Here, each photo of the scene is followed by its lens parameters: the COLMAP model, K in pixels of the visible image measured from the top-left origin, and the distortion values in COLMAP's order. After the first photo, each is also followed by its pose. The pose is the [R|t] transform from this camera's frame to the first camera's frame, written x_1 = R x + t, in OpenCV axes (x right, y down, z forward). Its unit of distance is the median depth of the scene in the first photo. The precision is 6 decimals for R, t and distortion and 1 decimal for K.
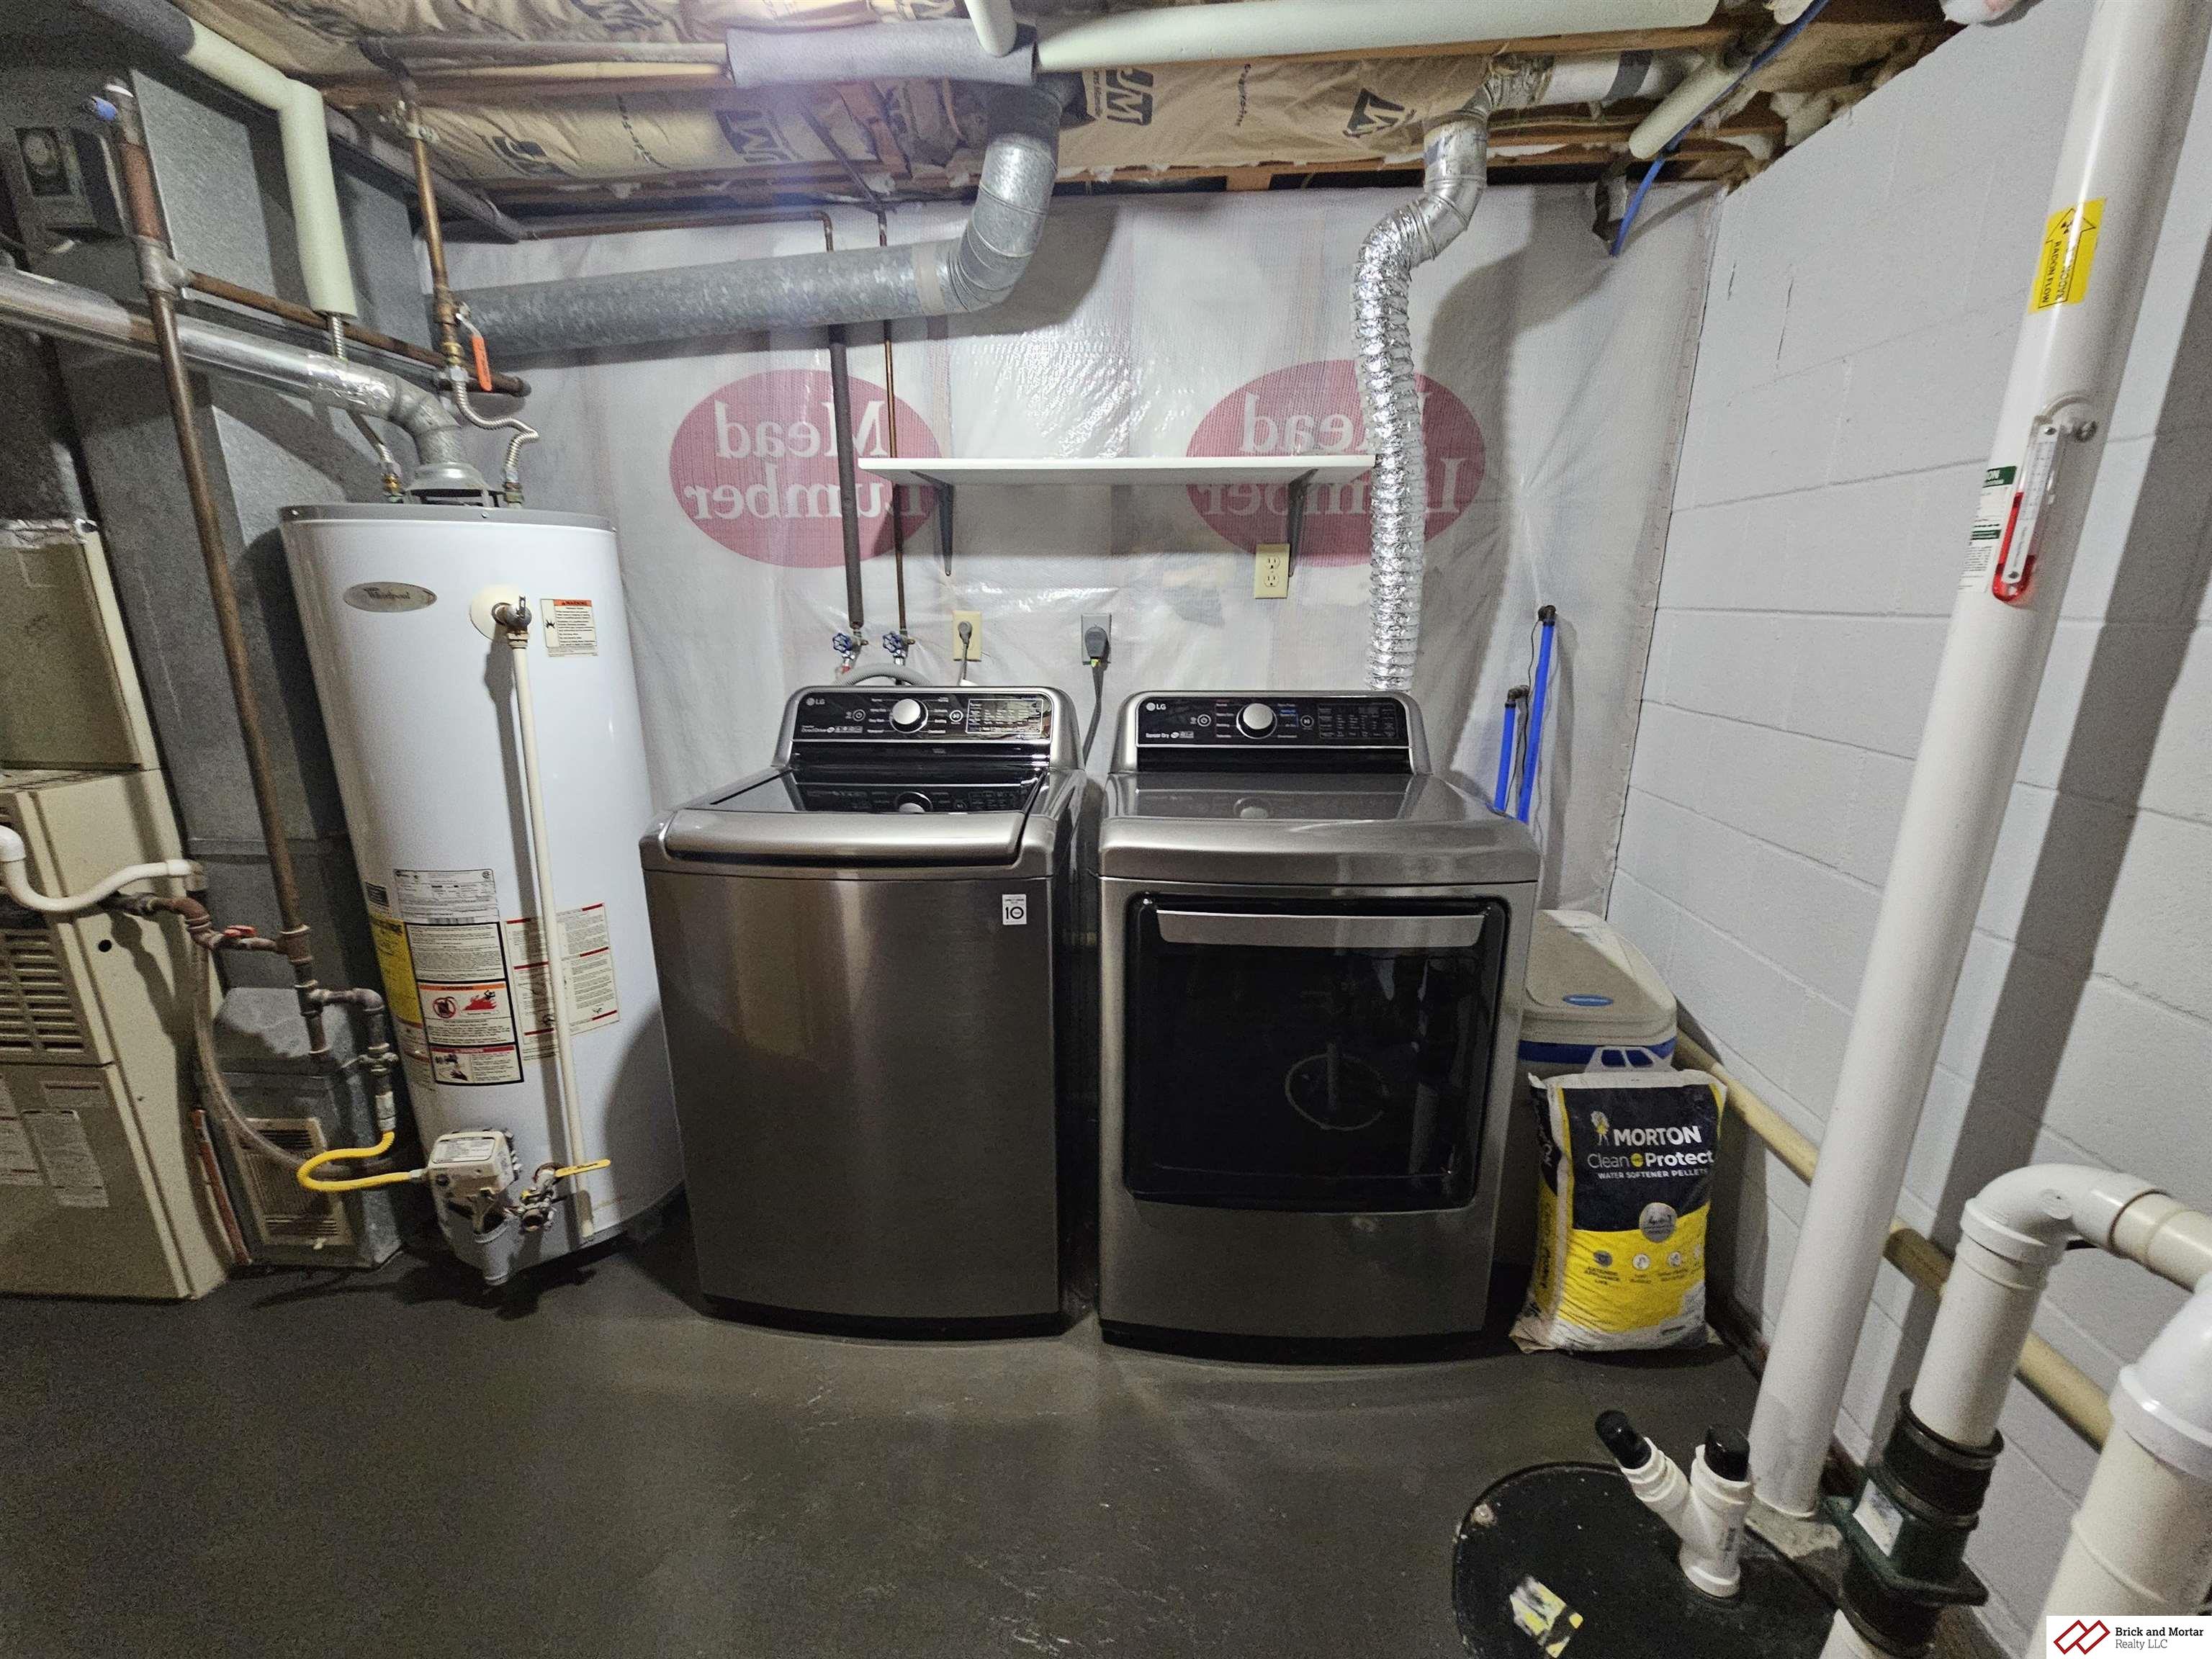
lens RADIAL K [[898.4, 0, 1119.5], [0, 898.4, 836.4], [0, 0, 1]] dist [-0.005955, 0.001831]
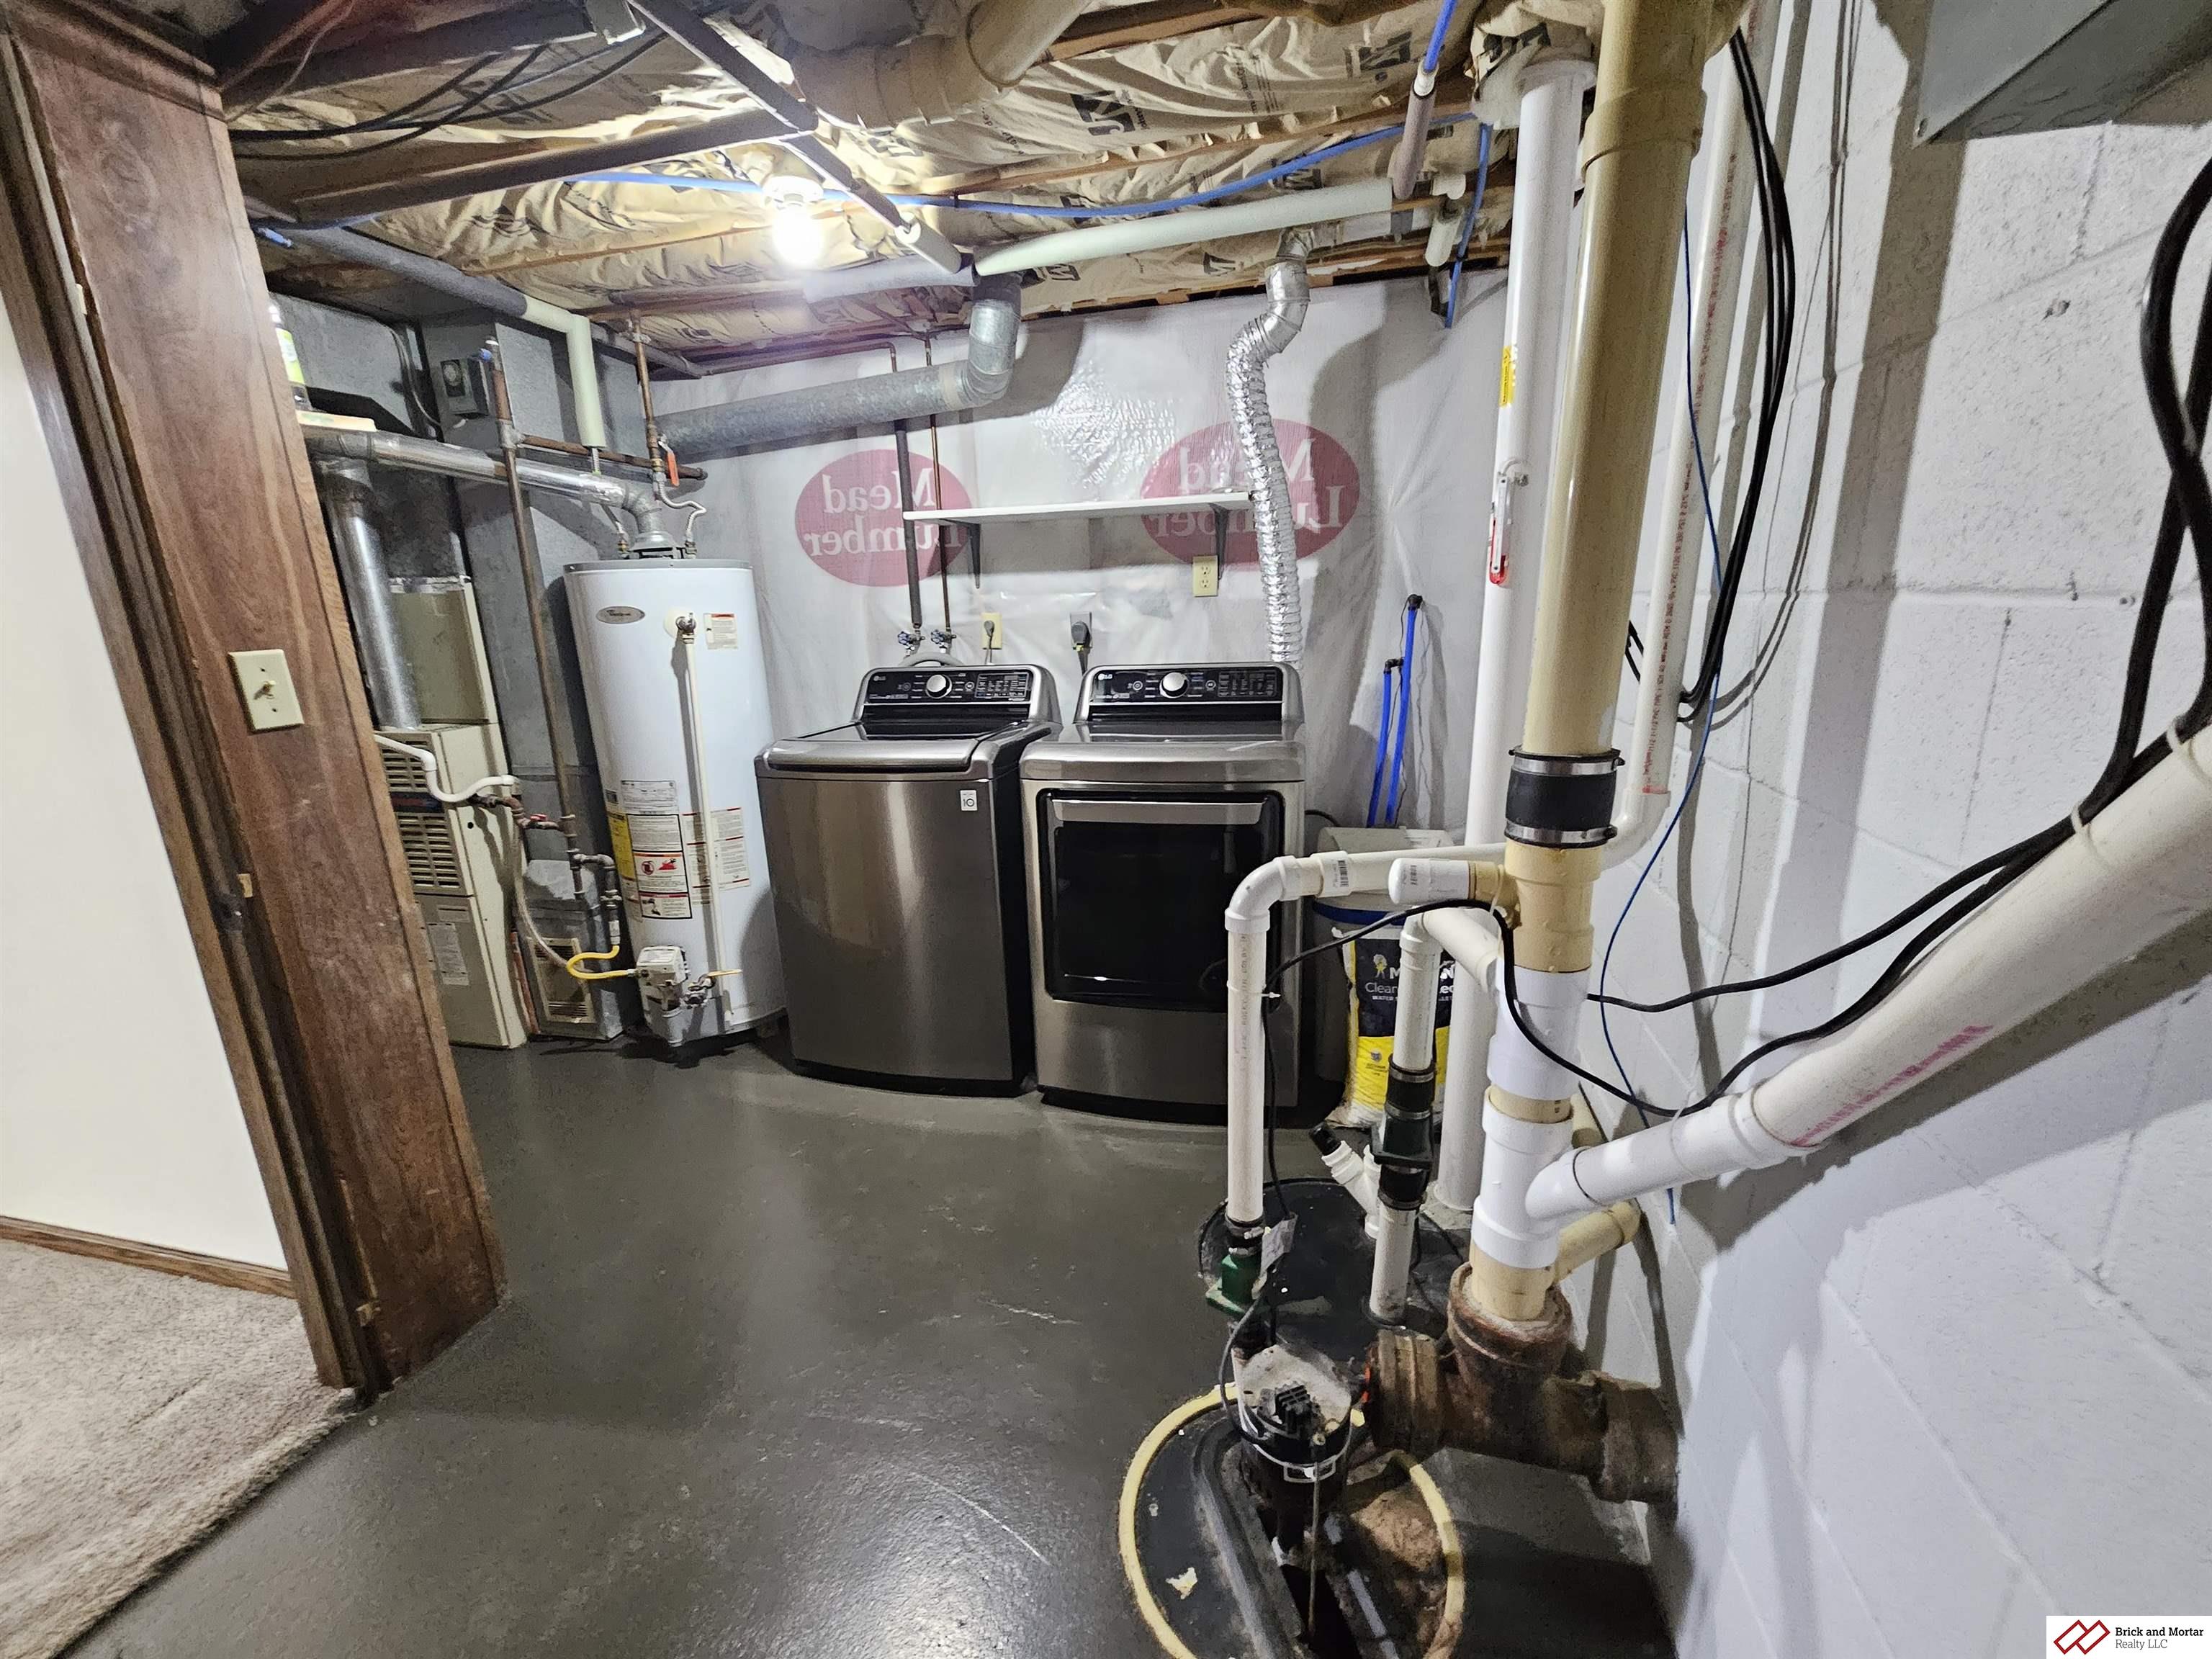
lens RADIAL K [[898.4, 0, 1125.4], [0, 898.4, 836.2], [0, 0, 1]] dist [-0.005955, 0.001831]
pose [[0.984308, 0.011640, -0.176073, 0.375120], [-0.012194, 0.999924, -0.002067, 0.125025], [0.176035, 0.004181, 0.984375, -0.437726]]
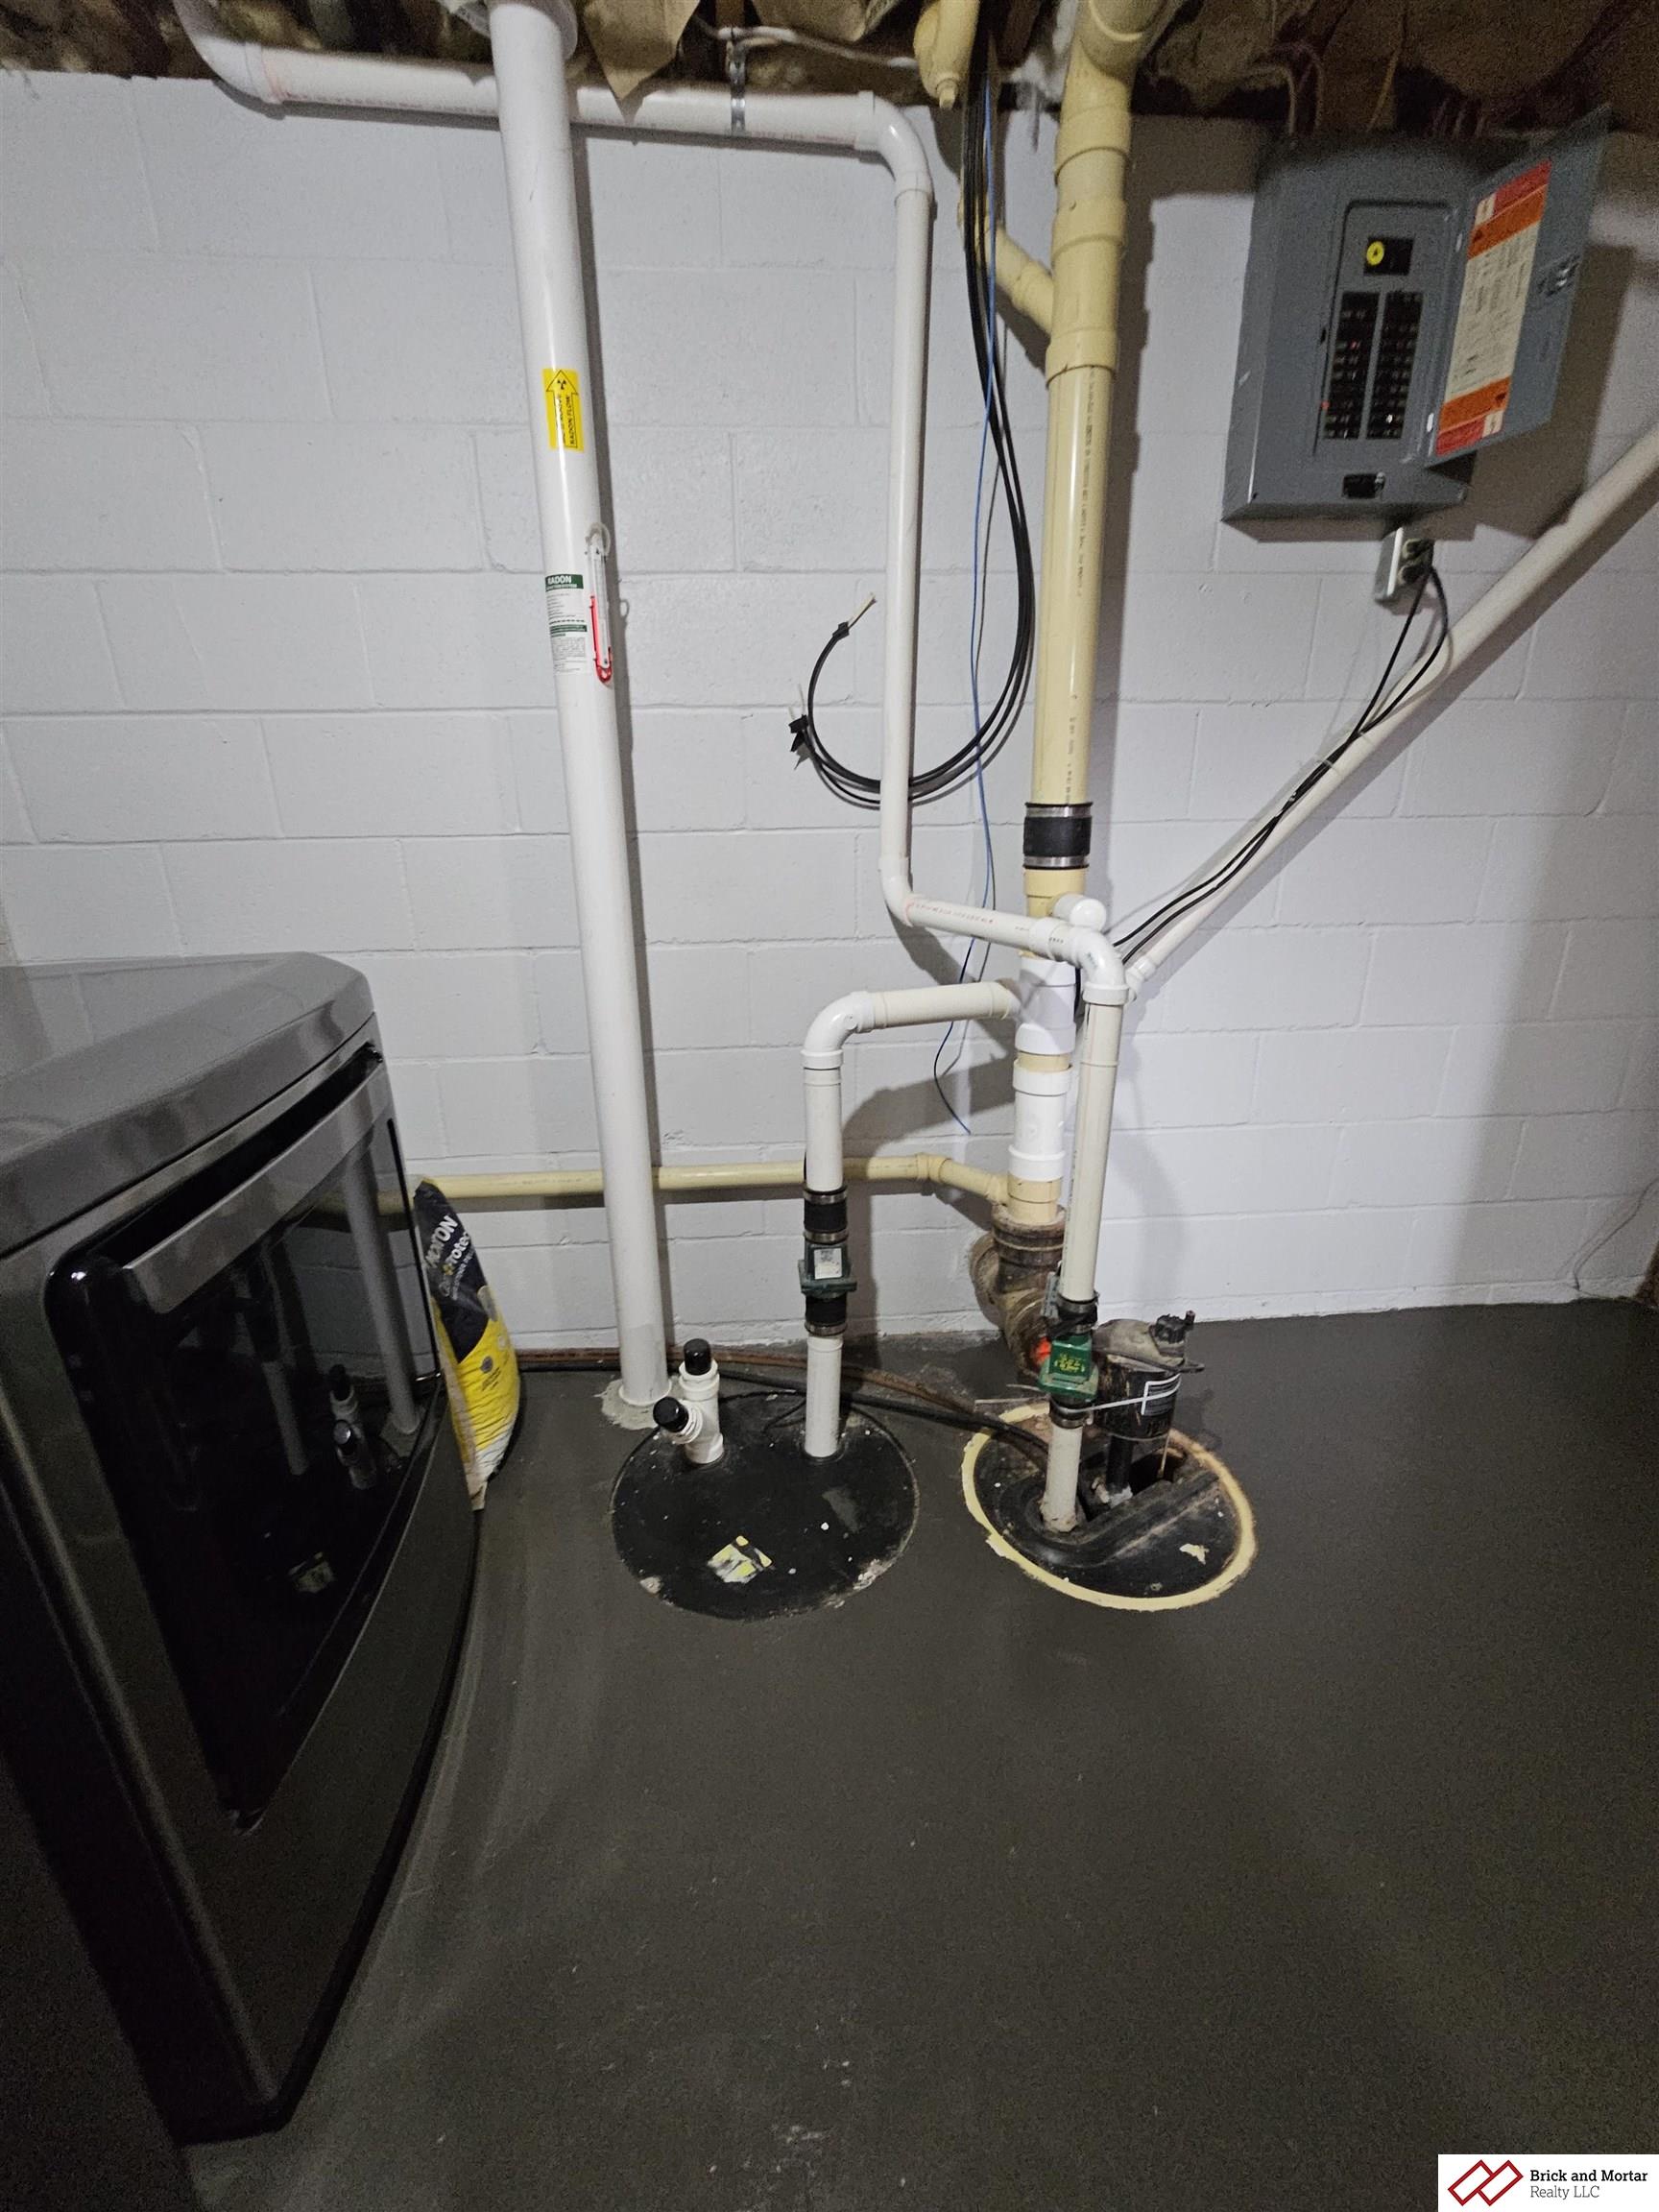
lens RADIAL K [[898.4, 0, 806.4], [0, 898.4, 1087.5], [0, 0, 1]] dist [-0.005955, 0.001831]
pose [[-0.114265, -0.327882, 0.937783, -0.325874], [0.267029, 0.899090, 0.346889, -0.060068], [-0.956890, 0.290053, -0.015180, 0.551362]]
